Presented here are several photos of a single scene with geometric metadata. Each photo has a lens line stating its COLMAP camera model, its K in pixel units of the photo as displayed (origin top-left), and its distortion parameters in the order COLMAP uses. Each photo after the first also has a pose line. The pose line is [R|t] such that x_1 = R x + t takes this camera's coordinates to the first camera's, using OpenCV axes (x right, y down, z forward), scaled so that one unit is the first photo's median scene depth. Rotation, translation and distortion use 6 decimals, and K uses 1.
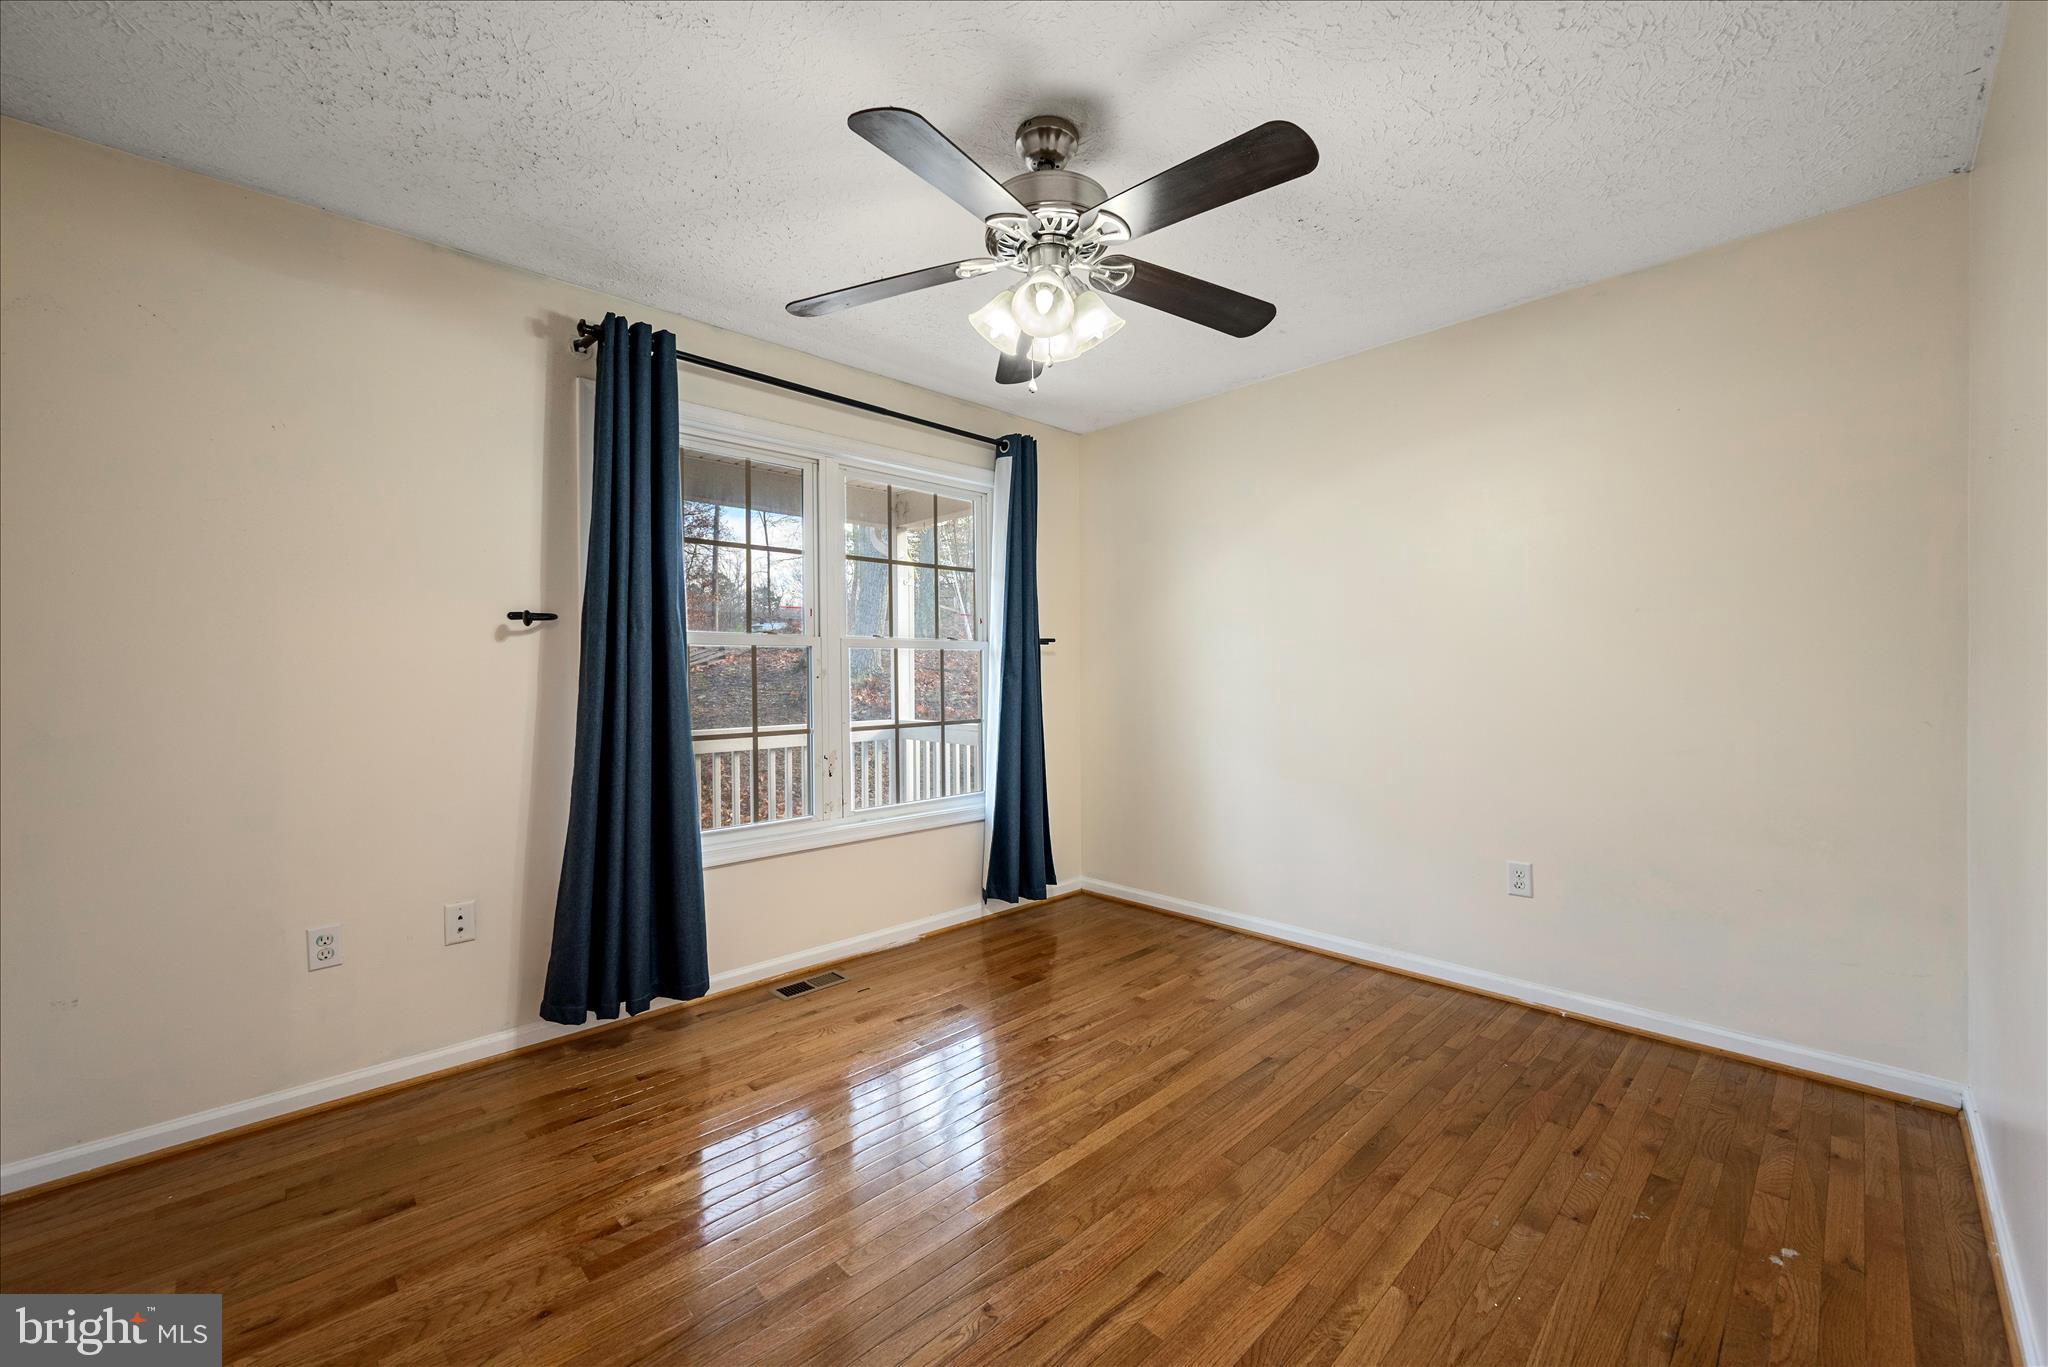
lens RADIAL K [[807.0, 0, 1033.3], [0, 807.0, 667.8], [0, 0, 1]] dist [-0.000397, -0.000322]
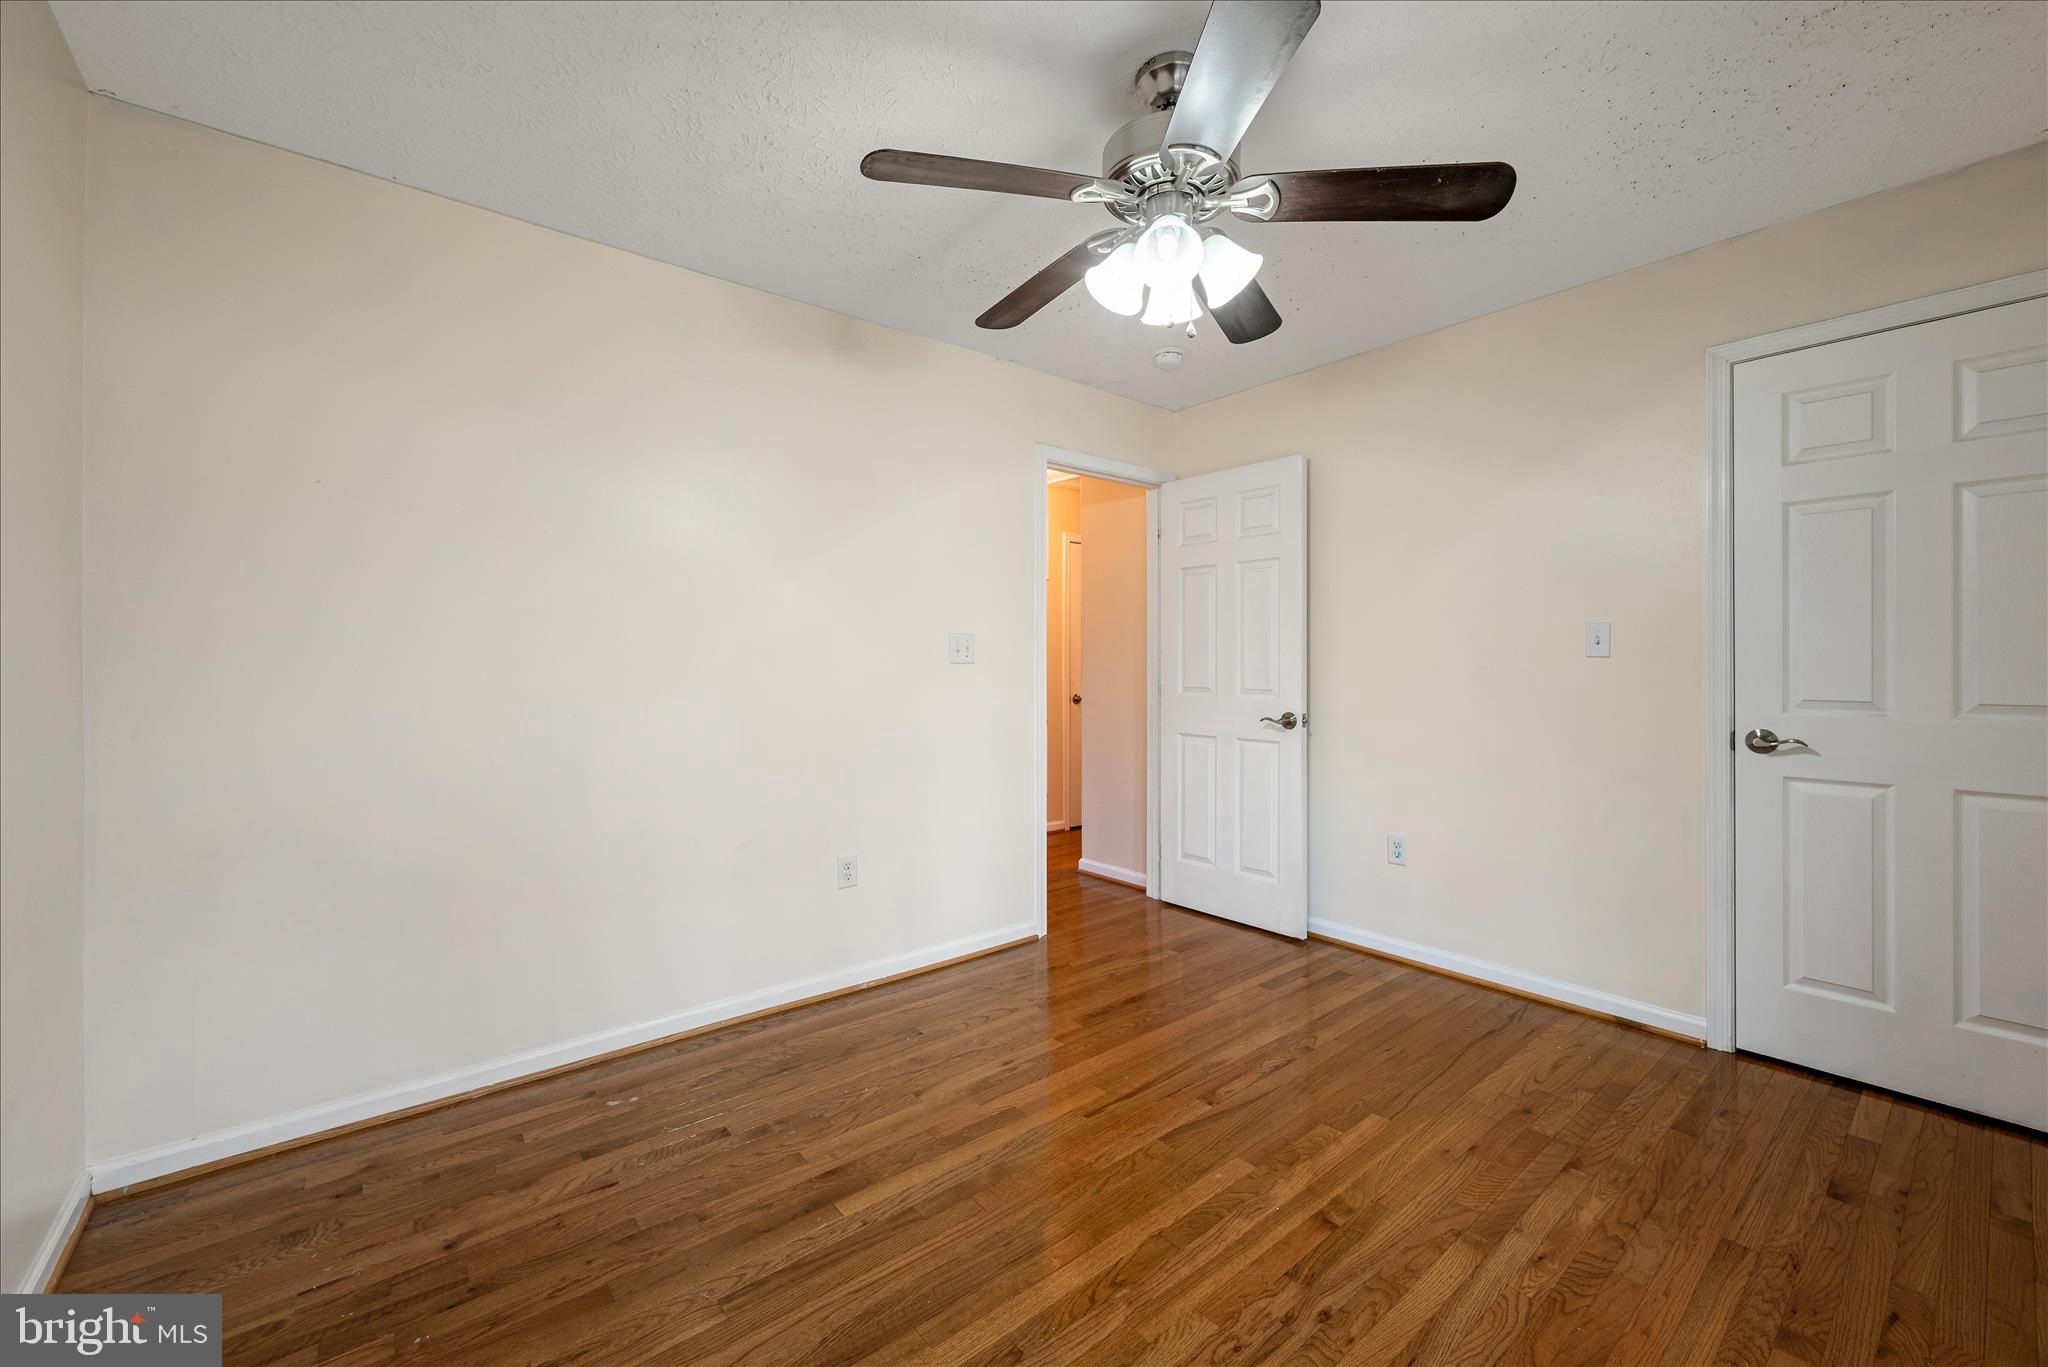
lens RADIAL K [[807.0, 0, 1033.3], [0, 807.0, 667.8], [0, 0, 1]] dist [-0.000397, -0.000322]
pose [[-0.996875, 0.011745, 0.078113, 0.114268], [0.011799, 0.999930, 0.000237, 0.010491], [-0.078105, 0.001158, -0.996944, 2.049860]]
